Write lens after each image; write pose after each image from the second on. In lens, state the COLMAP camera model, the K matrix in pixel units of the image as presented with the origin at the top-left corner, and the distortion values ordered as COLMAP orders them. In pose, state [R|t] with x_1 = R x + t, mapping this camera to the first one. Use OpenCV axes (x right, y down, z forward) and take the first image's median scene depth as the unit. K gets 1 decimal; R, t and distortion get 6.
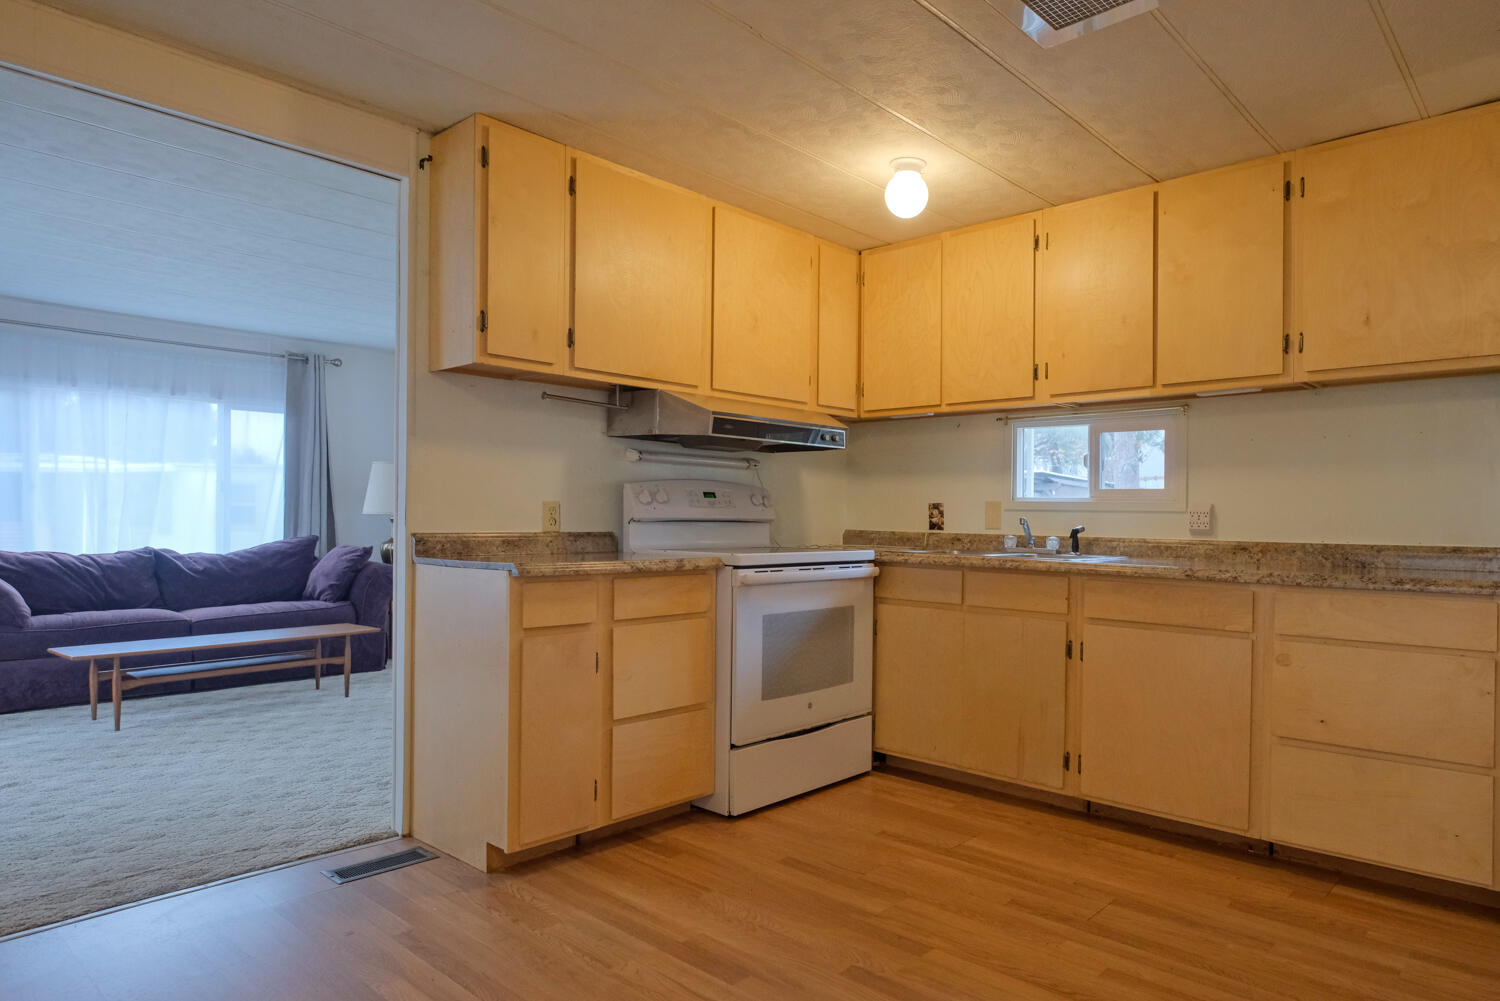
lens RADIAL K [[888.8, 0, 824.6], [0, 888.8, 518.5], [0, 0, 1]] dist [-0.015610, -0.001861]
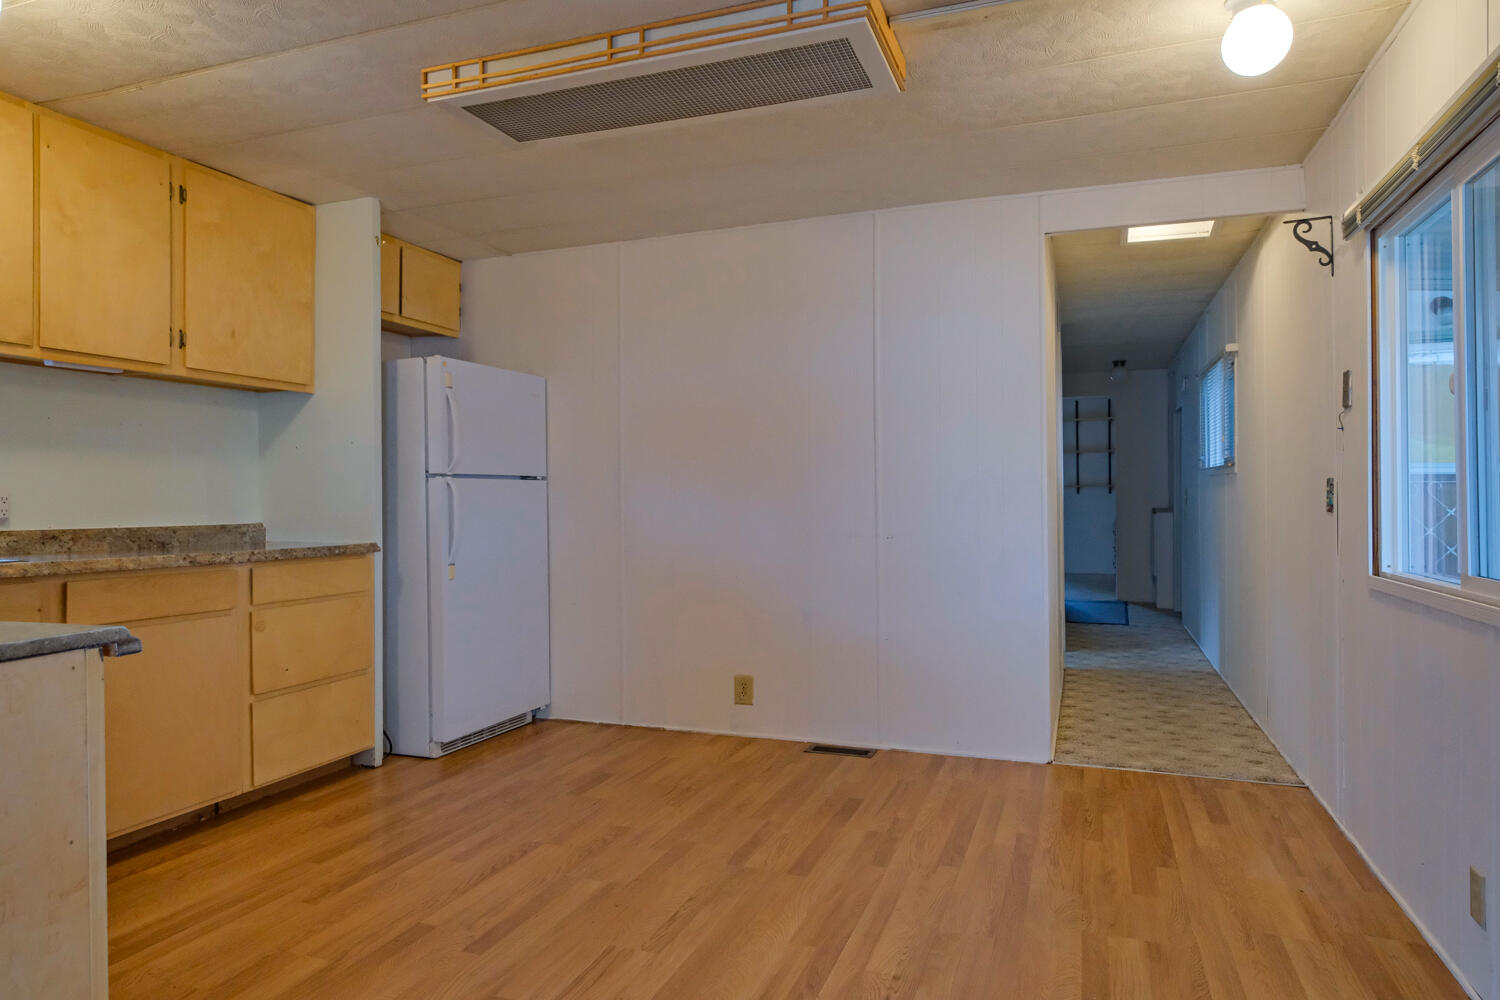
lens RADIAL K [[910.0, 0, 754.6], [0, 910.0, 498.7], [0, 0, 1]] dist [0.004503, 0.000724]
pose [[-0.351306, -0.003797, 0.936253, -0.800908], [0.002056, 0.999986, 0.004827, -0.010442], [-0.936258, 0.003621, -0.351294, 0.800083]]
